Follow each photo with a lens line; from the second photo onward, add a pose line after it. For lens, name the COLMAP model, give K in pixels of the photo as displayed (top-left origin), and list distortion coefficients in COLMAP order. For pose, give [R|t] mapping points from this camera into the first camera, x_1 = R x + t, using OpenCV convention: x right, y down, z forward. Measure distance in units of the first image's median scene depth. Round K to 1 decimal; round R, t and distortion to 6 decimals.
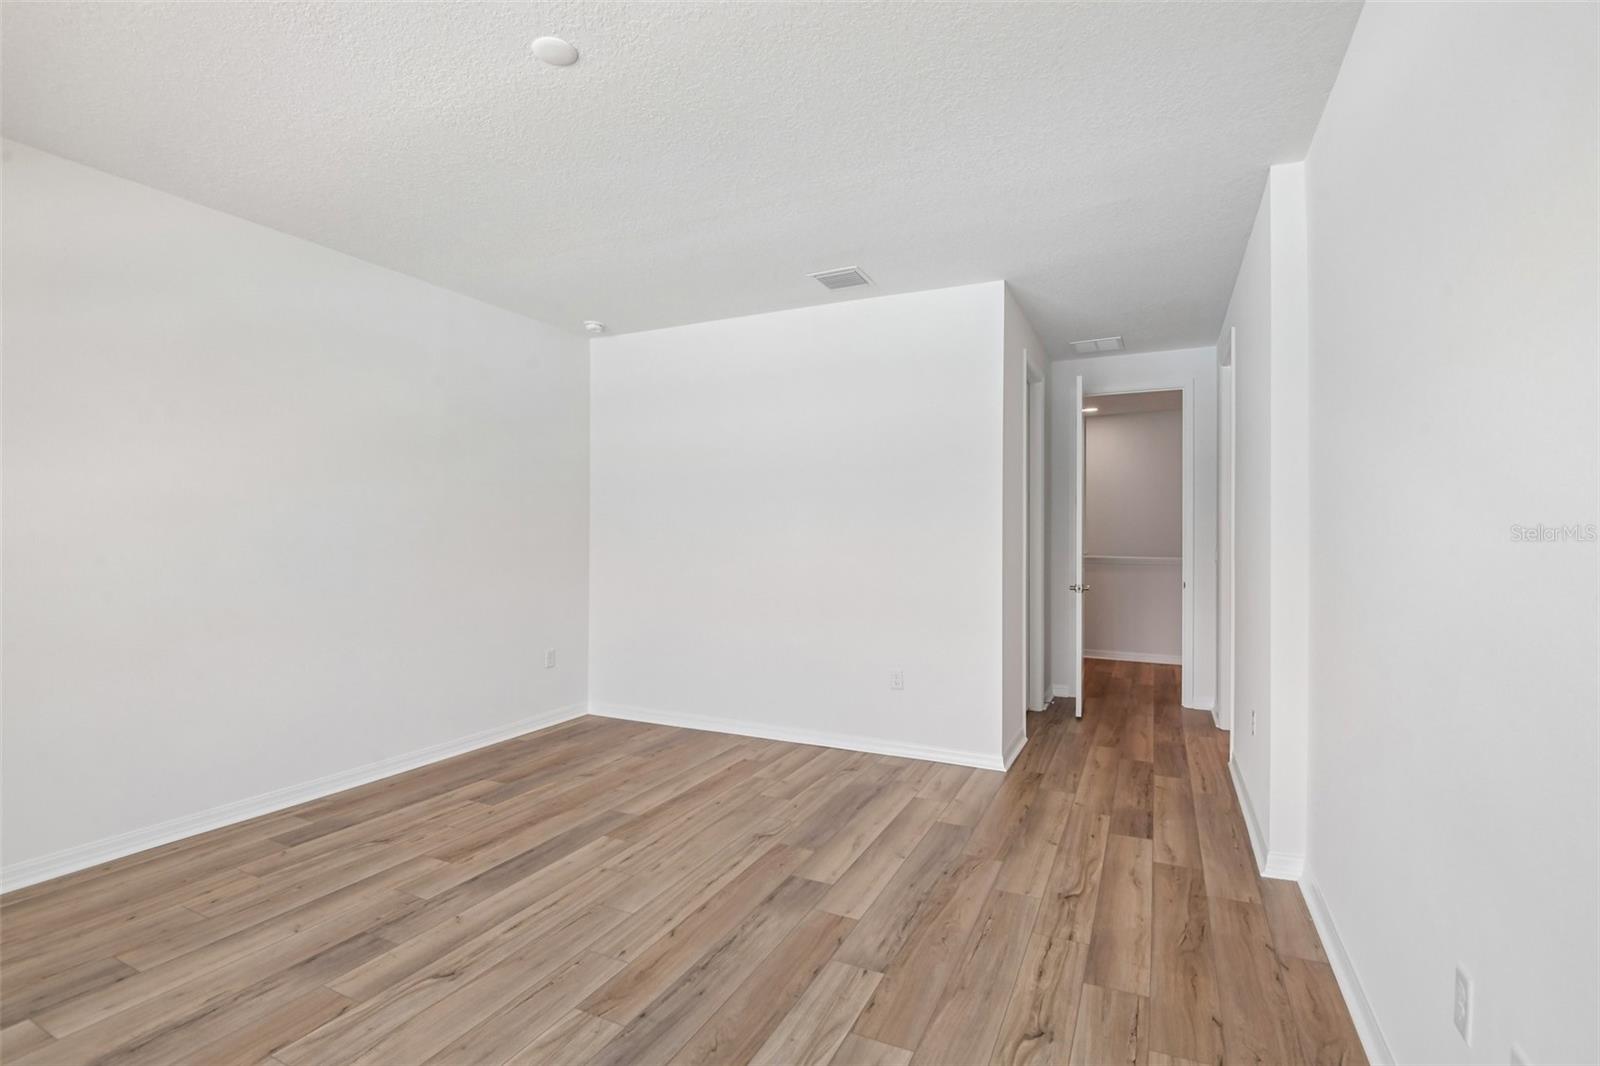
lens RADIAL K [[739.5, 0, 797.3], [0, 739.5, 529.7], [0, 0, 1]] dist [0.016017, -0.015609]
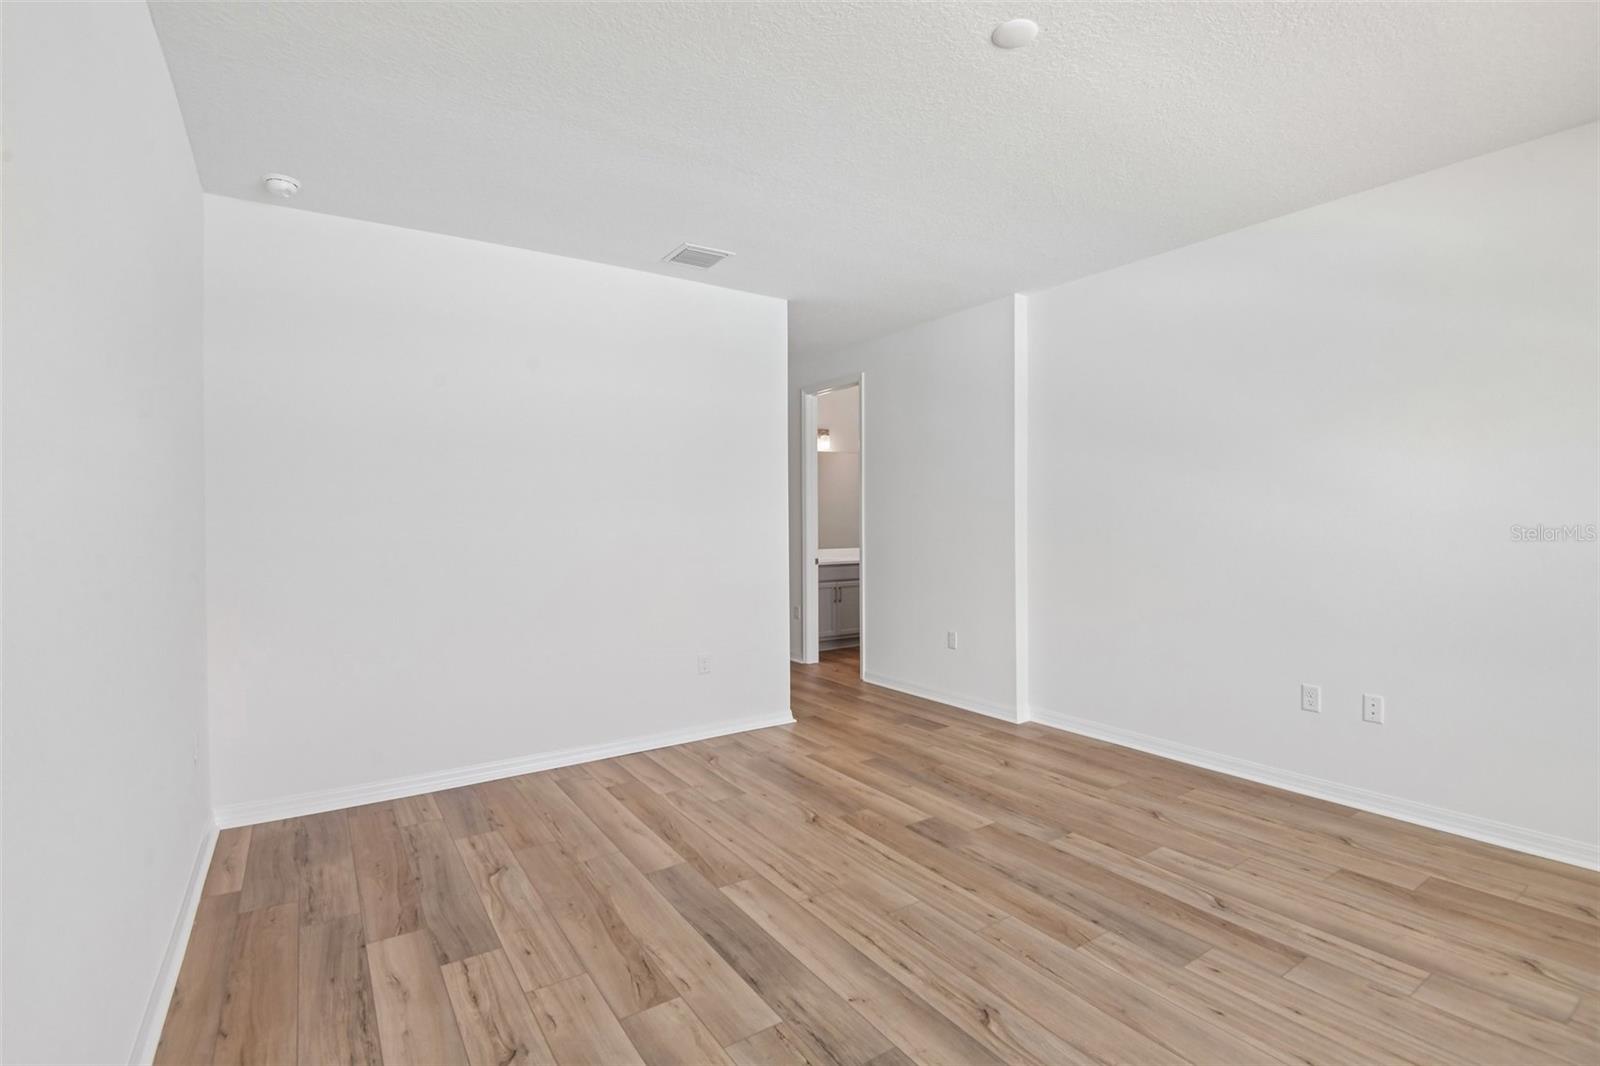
lens RADIAL K [[739.5, 0, 801.9], [0, 739.5, 527.8], [0, 0, 1]] dist [0.016017, -0.015609]
pose [[0.496333, -0.008643, 0.868089, -0.909204], [-0.000113, 0.999950, 0.010020, 0.006810], [-0.868132, -0.005071, 0.496307, 0.508615]]
